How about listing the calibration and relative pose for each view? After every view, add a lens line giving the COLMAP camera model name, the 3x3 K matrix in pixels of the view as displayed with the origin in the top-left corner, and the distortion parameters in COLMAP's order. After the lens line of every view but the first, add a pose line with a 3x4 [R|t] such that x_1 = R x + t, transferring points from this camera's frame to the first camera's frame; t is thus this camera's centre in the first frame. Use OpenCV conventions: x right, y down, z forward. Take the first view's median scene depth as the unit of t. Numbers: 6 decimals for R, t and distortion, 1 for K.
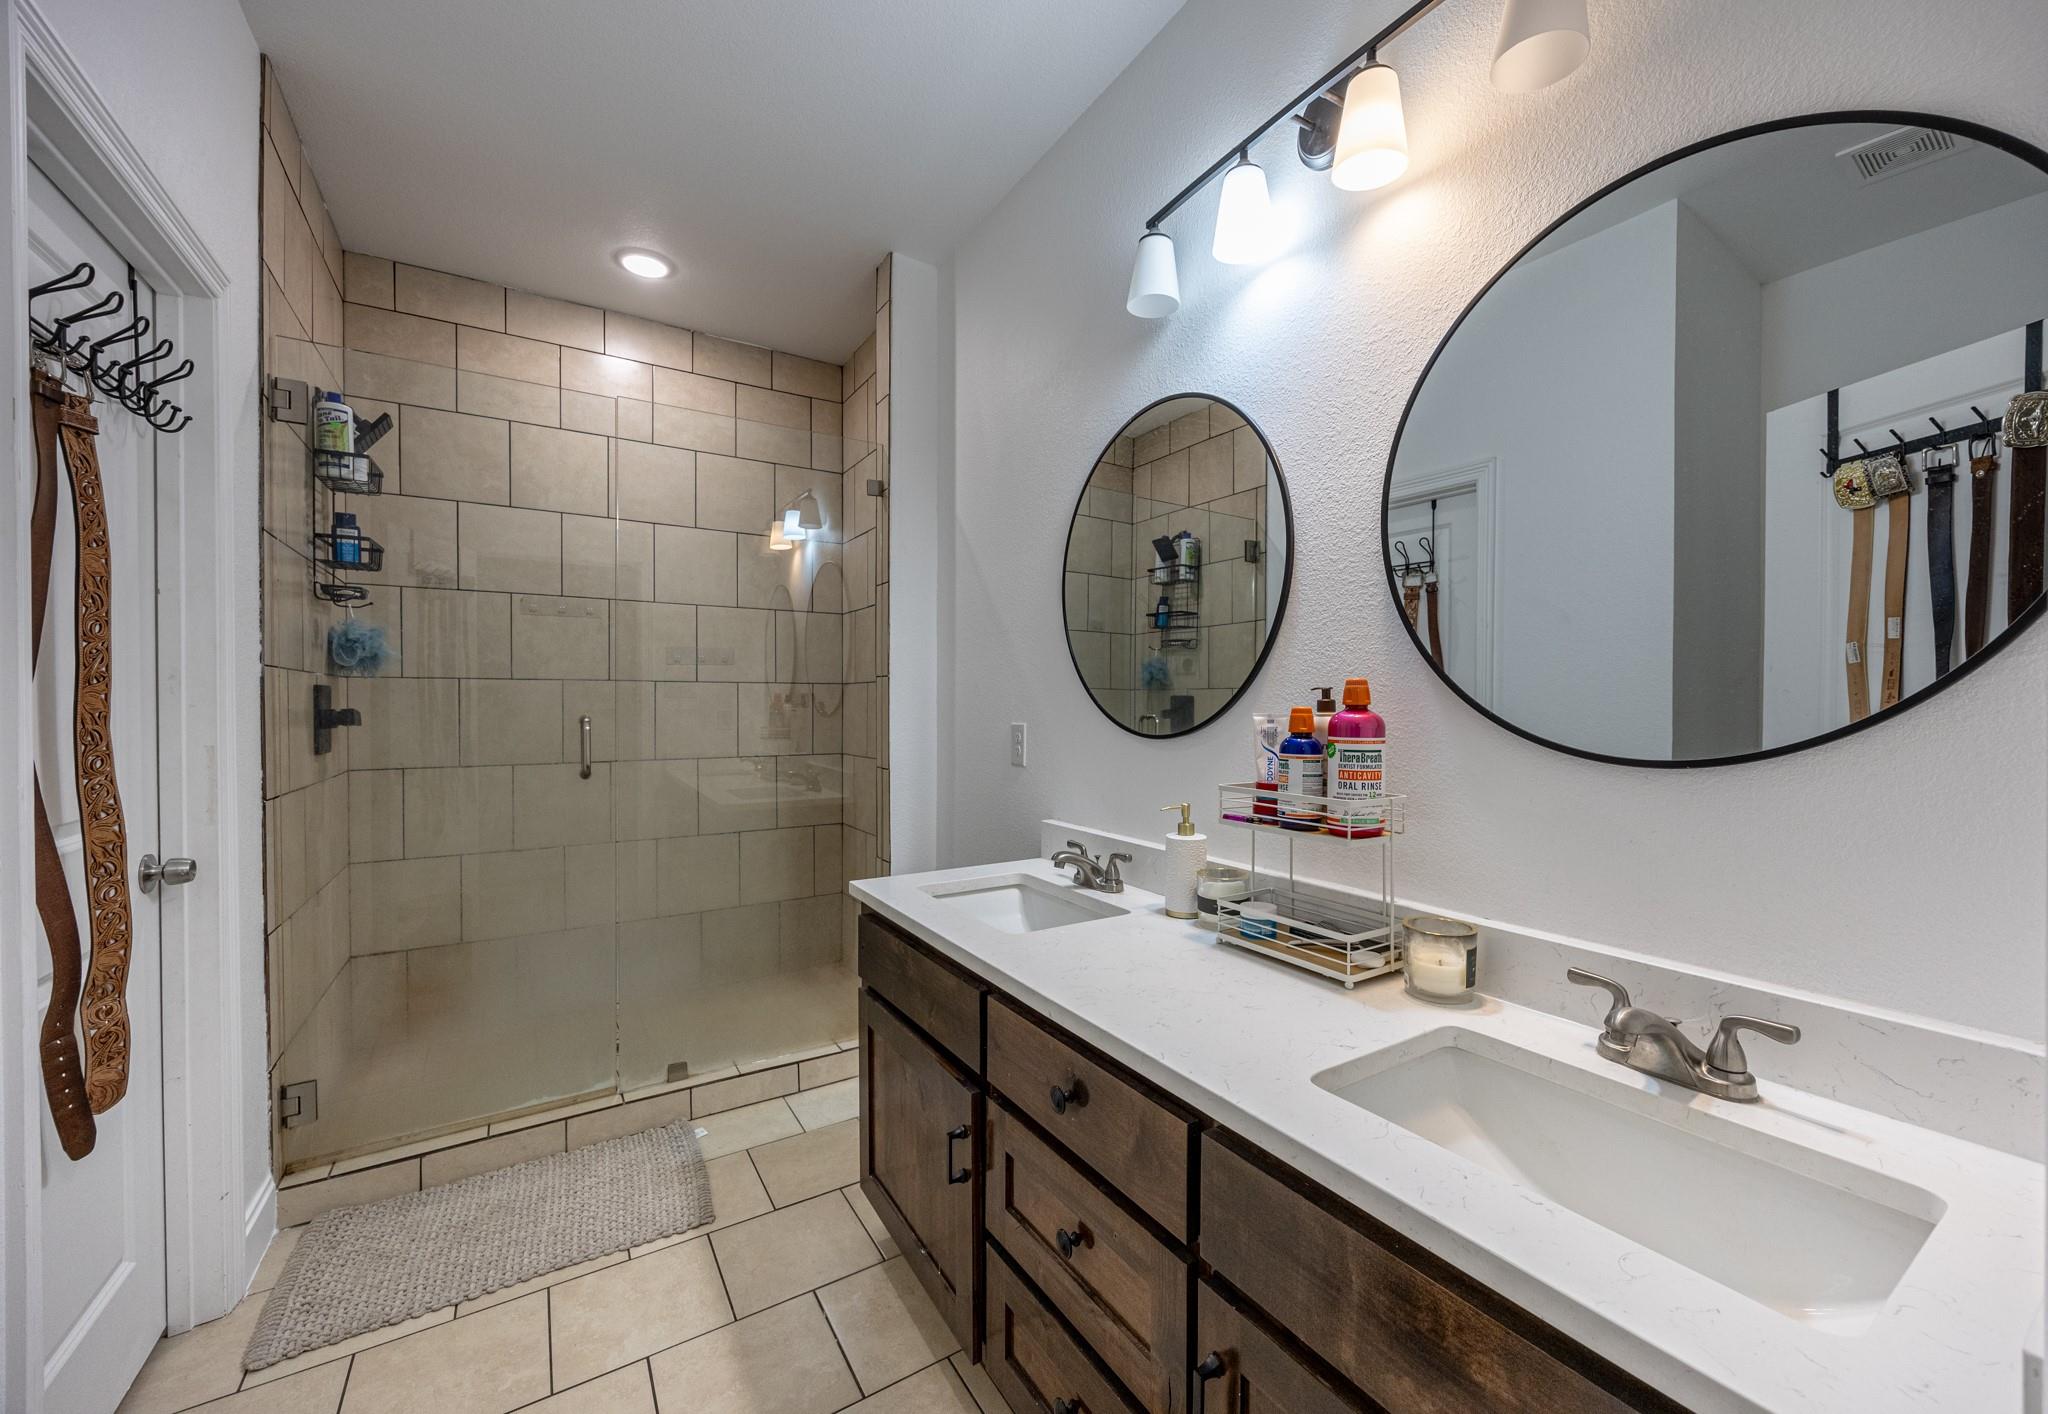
lens RADIAL K [[783.4, 0, 1026.6], [0, 783.4, 702.1], [0, 0, 1]] dist [0.001583, 0.000125]
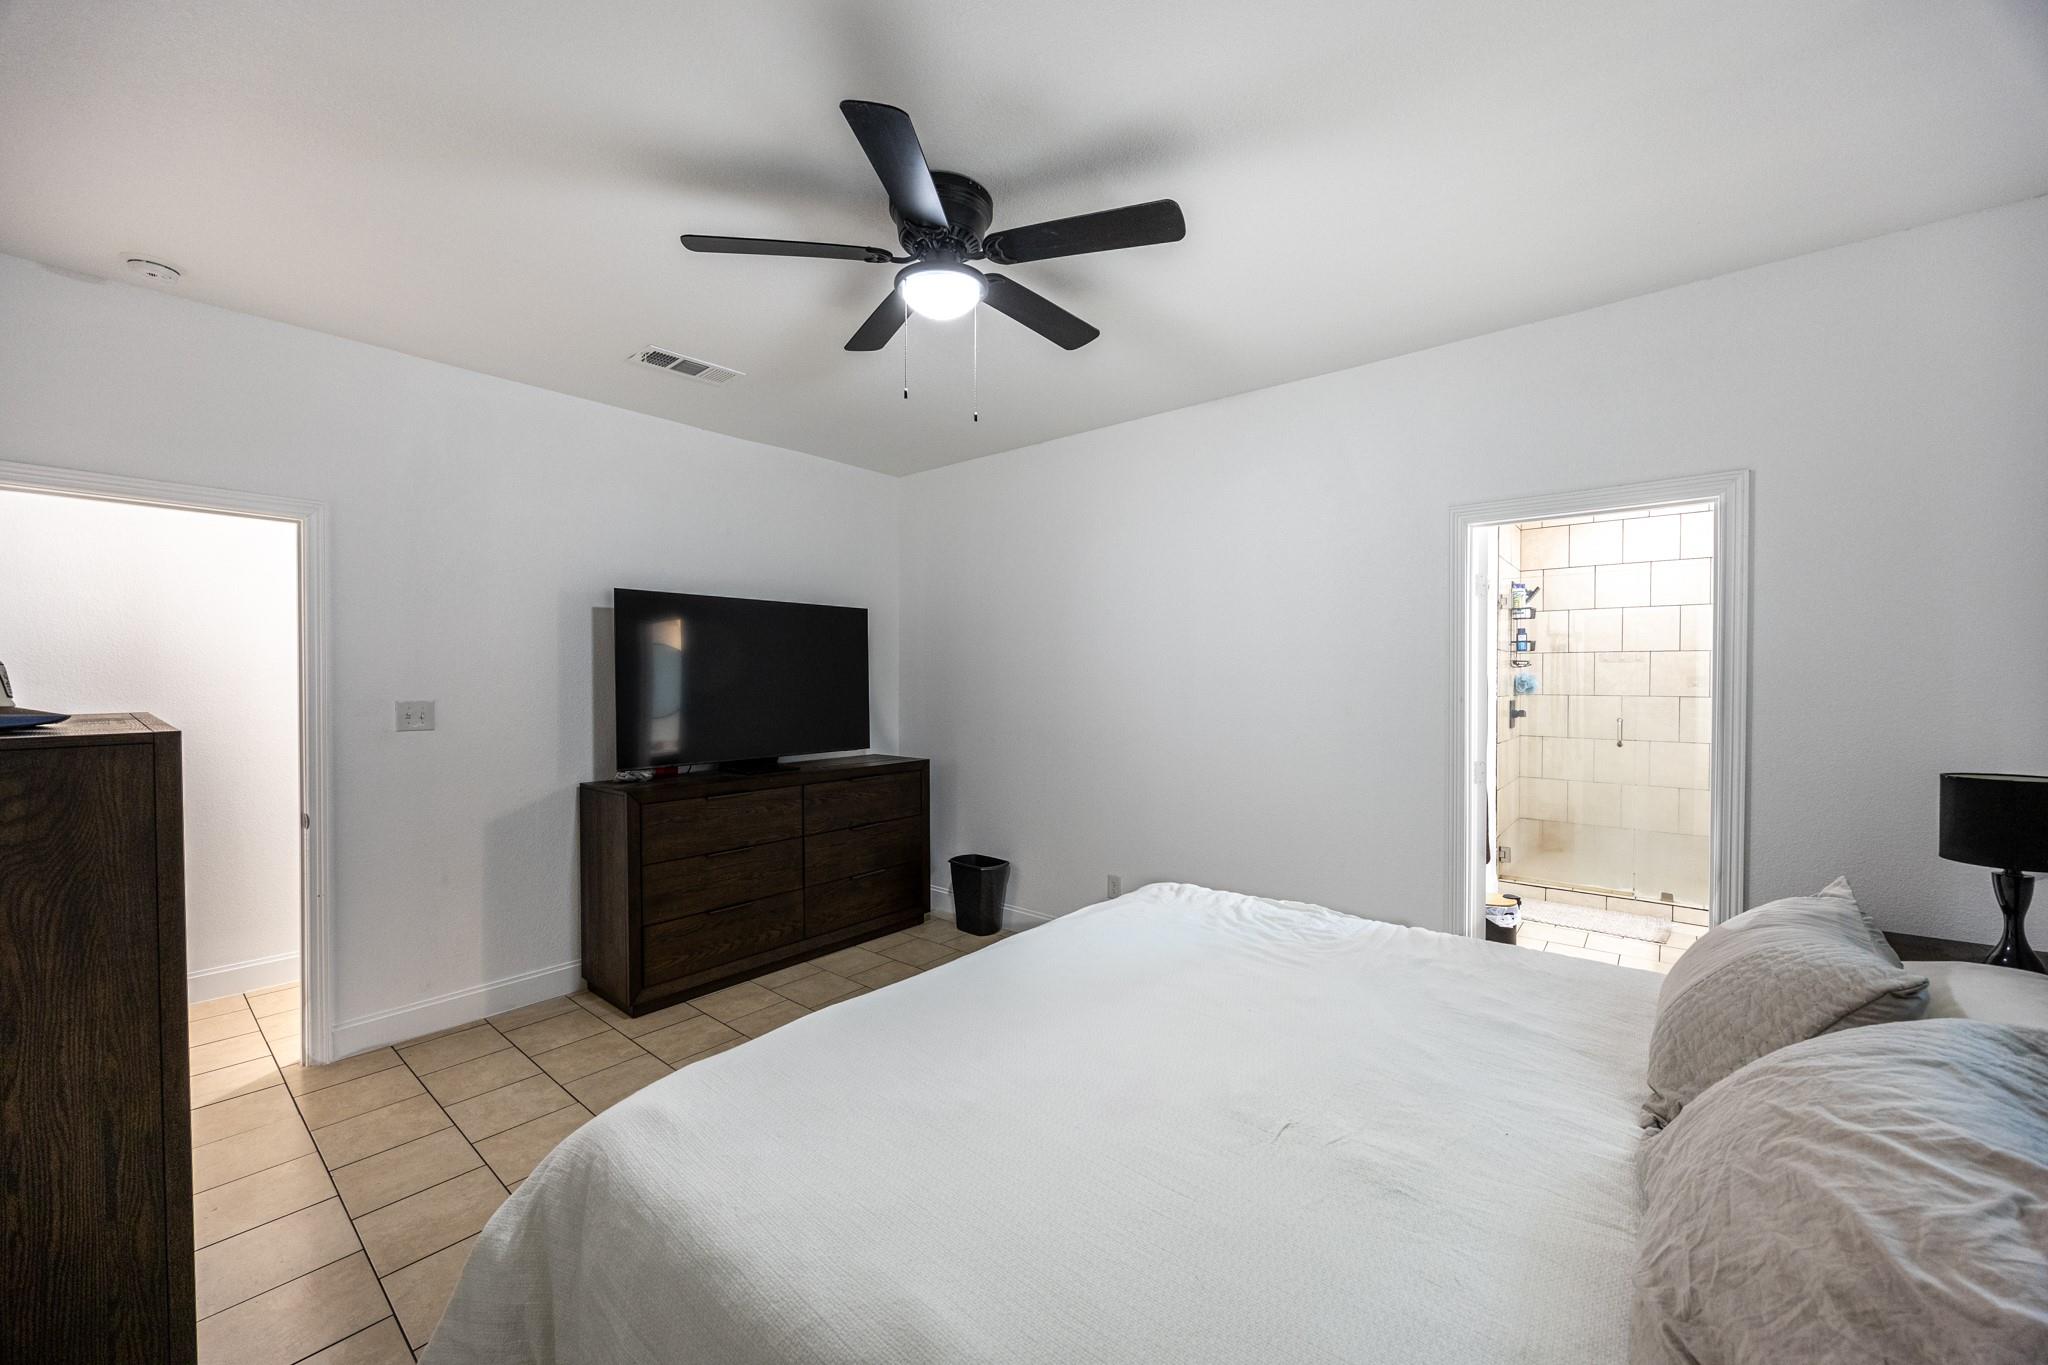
lens RADIAL K [[791.8, 0, 1023.6], [0, 791.8, 682.2], [0, 0, 1]] dist [-0.004845, -0.000311]
pose [[0.308791, 0.008130, -0.951095, 0.993625], [-0.014349, 0.999889, 0.003889, -0.065215], [0.951022, 0.012446, 0.308873, -1.232586]]
